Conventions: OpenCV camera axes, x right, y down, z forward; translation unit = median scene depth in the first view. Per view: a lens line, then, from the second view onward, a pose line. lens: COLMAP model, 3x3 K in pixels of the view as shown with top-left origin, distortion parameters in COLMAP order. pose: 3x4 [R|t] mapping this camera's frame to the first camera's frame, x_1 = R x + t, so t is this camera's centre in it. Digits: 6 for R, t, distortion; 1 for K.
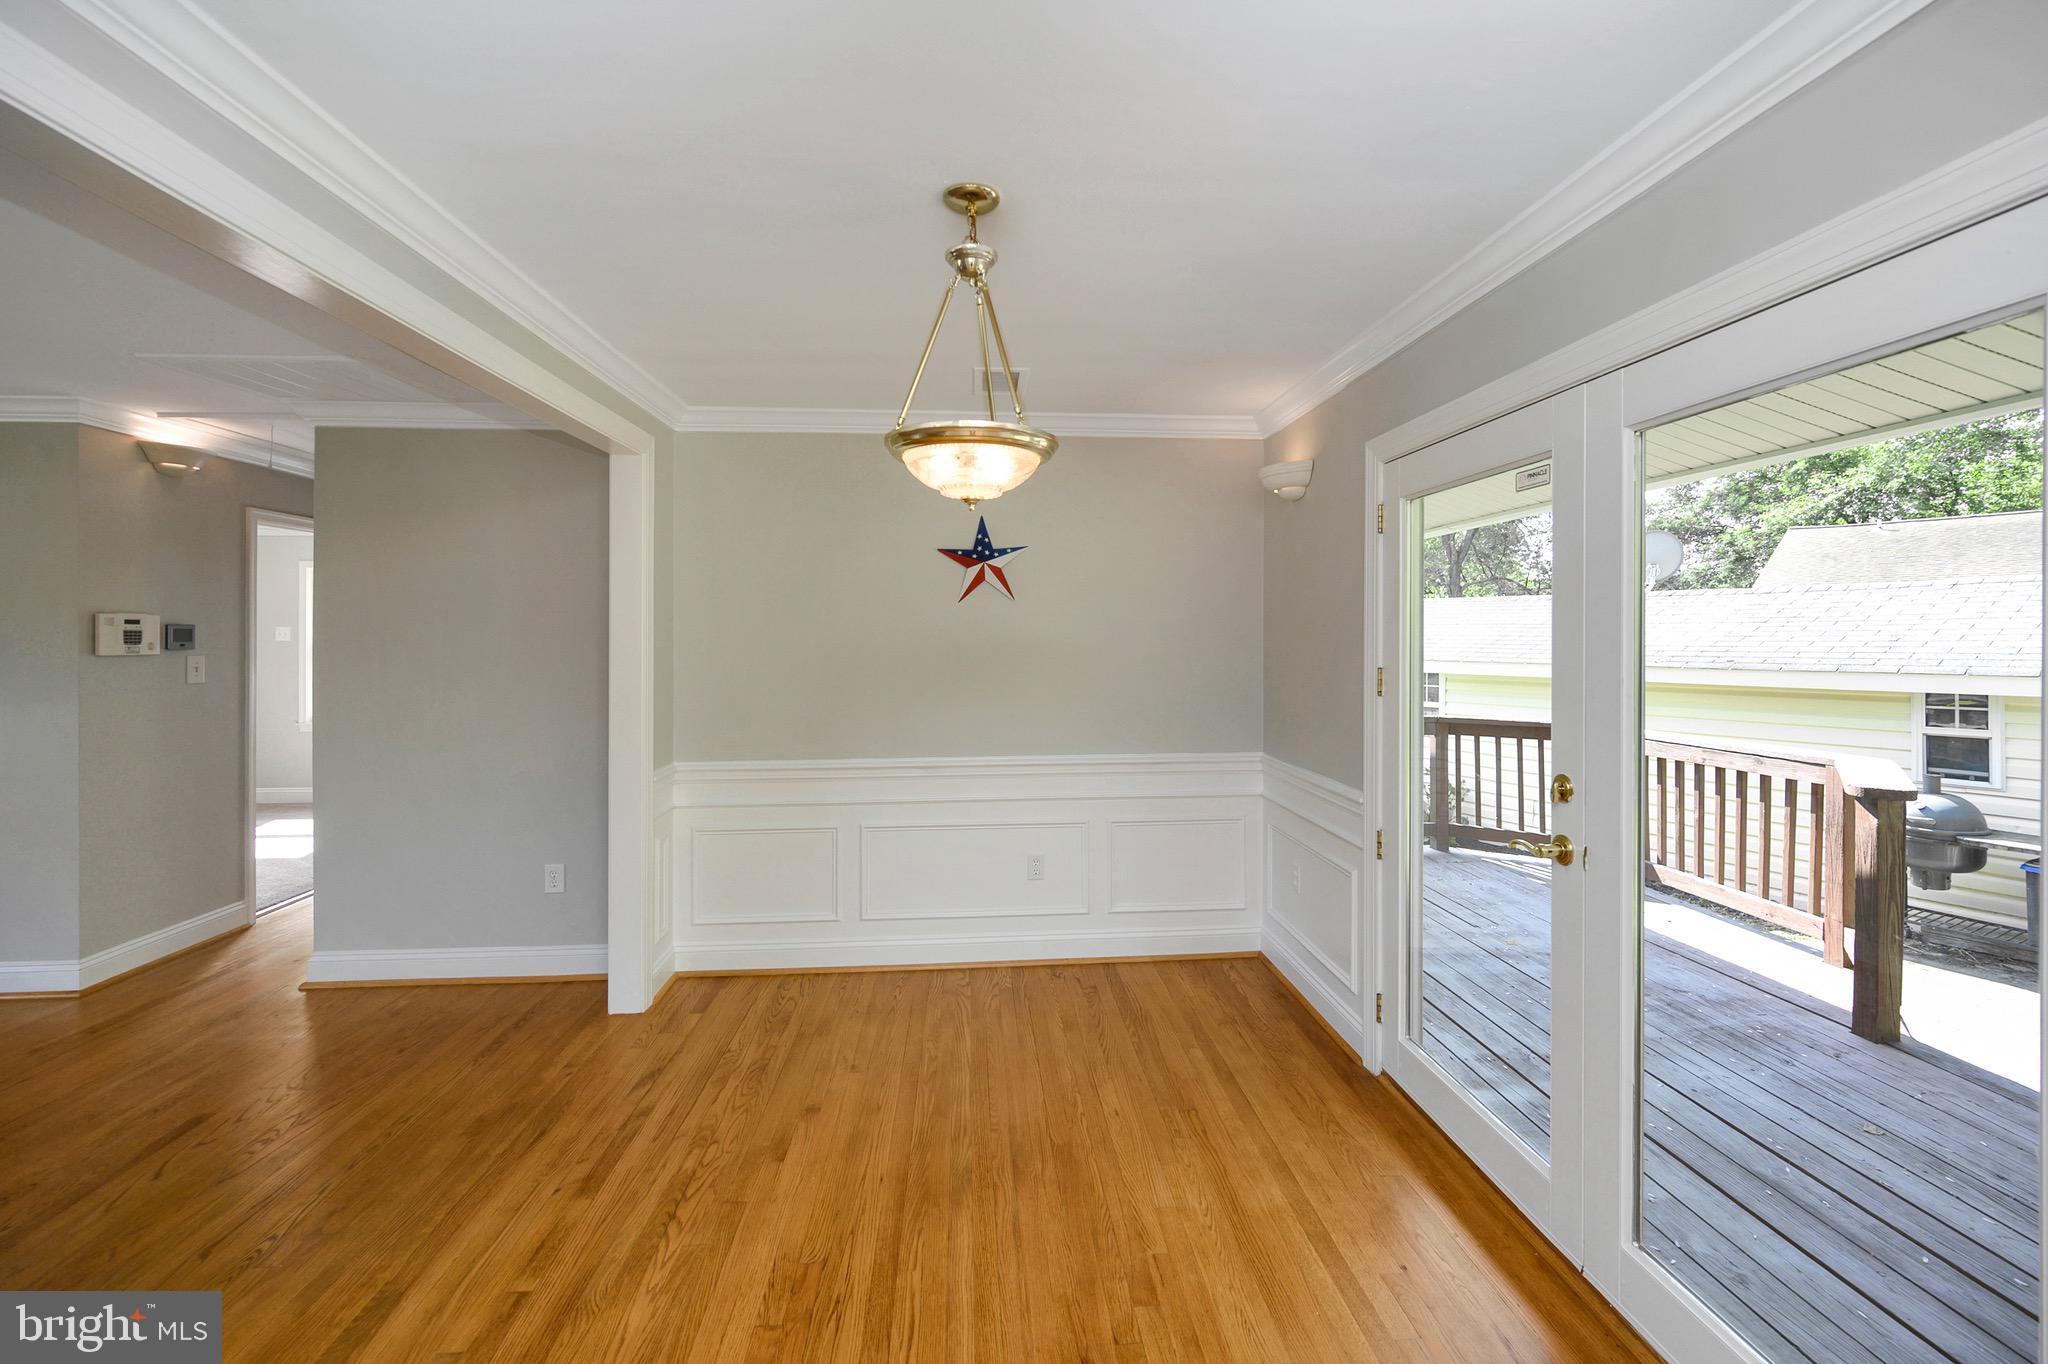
lens RADIAL K [[838.3, 0, 1022.5], [0, 838.3, 638.2], [0, 0, 1]] dist [-0.001442, -0.000321]
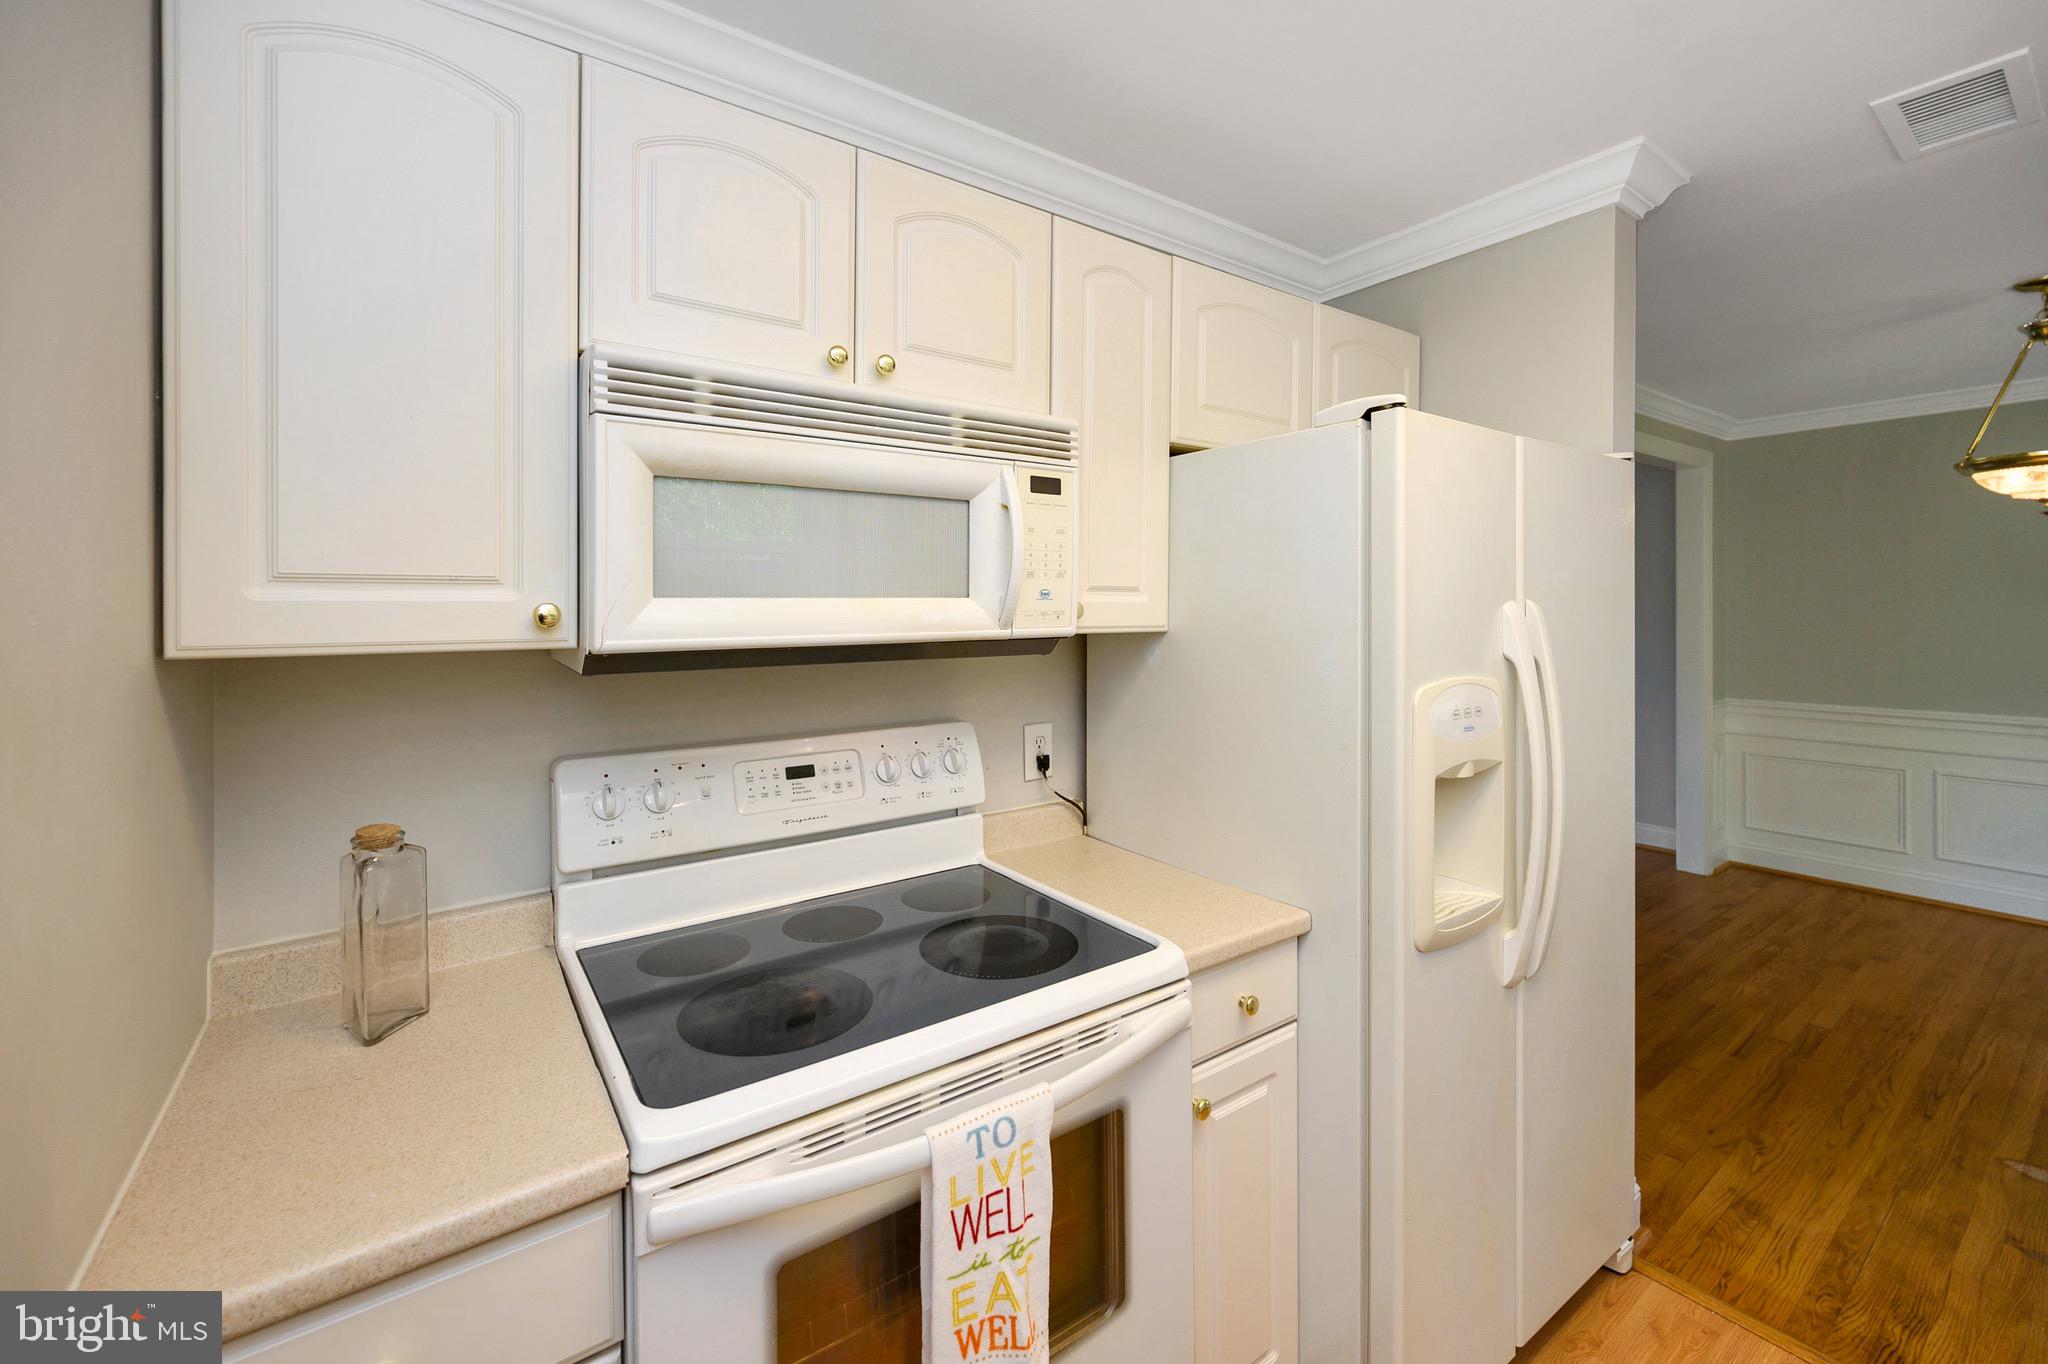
lens RADIAL K [[838.3, 0, 1024.7], [0, 838.3, 609.7], [0, 0, 1]] dist [-0.001442, -0.000321]
pose [[0.523886, -0.001744, -0.851786, 0.144374], [0.002794, 0.999996, -0.000329, 0.010125], [0.851784, -0.002208, 0.523889, -0.732239]]
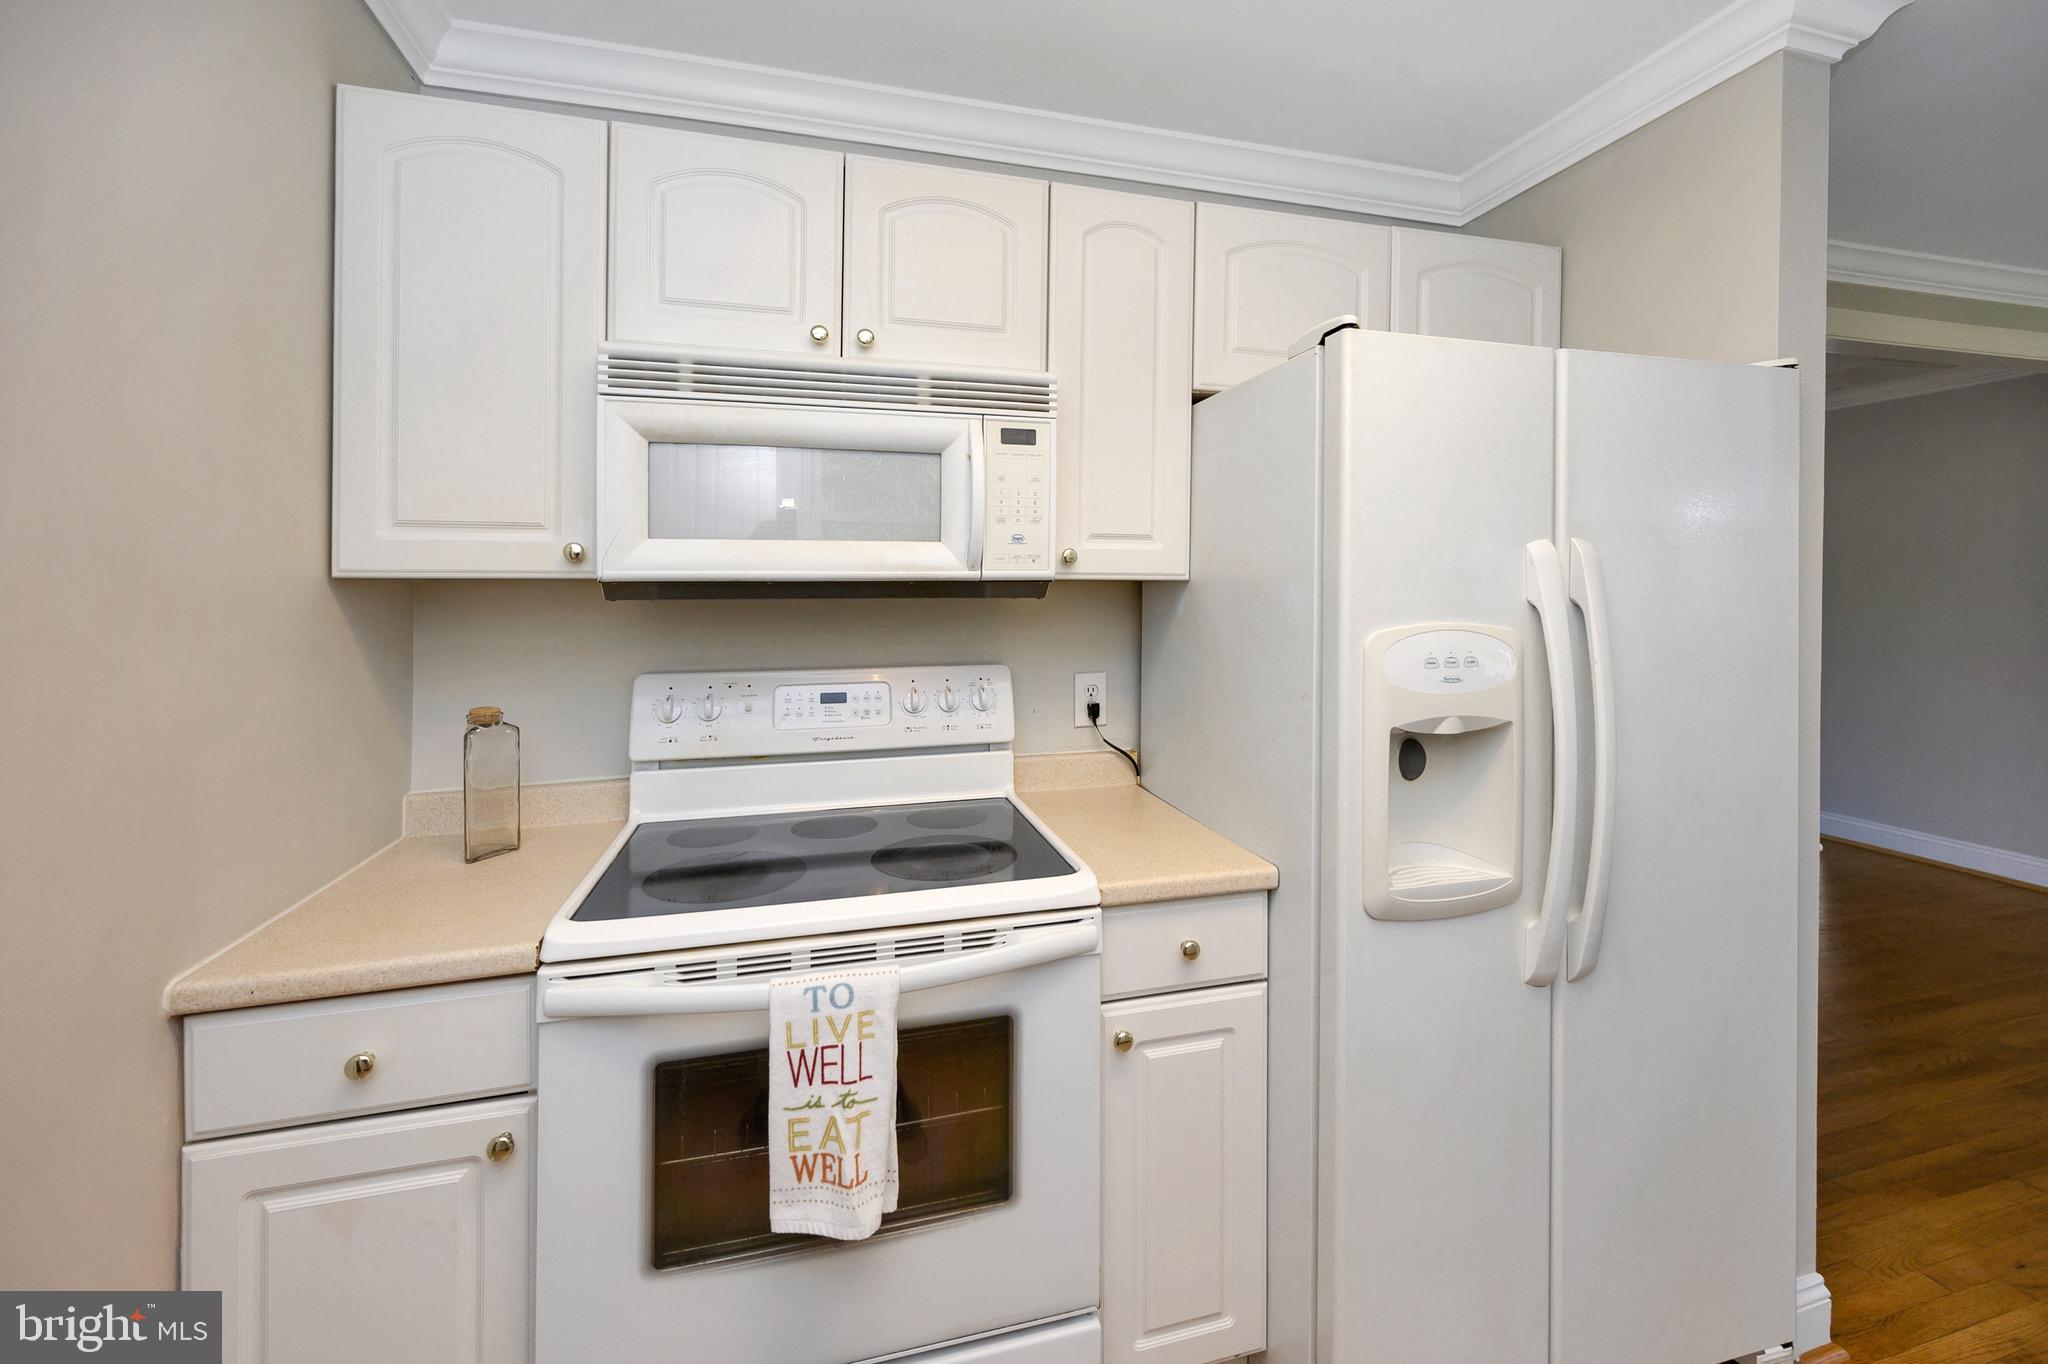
lens RADIAL K [[838.3, 0, 1037.2], [0, 838.3, 584.2], [0, 0, 1]] dist [-0.001442, -0.000321]
pose [[0.203095, -0.008153, -0.979125, 0.240811], [-0.000659, 0.999964, -0.008463, 0.032558], [0.979159, 0.002364, 0.203082, -0.567636]]
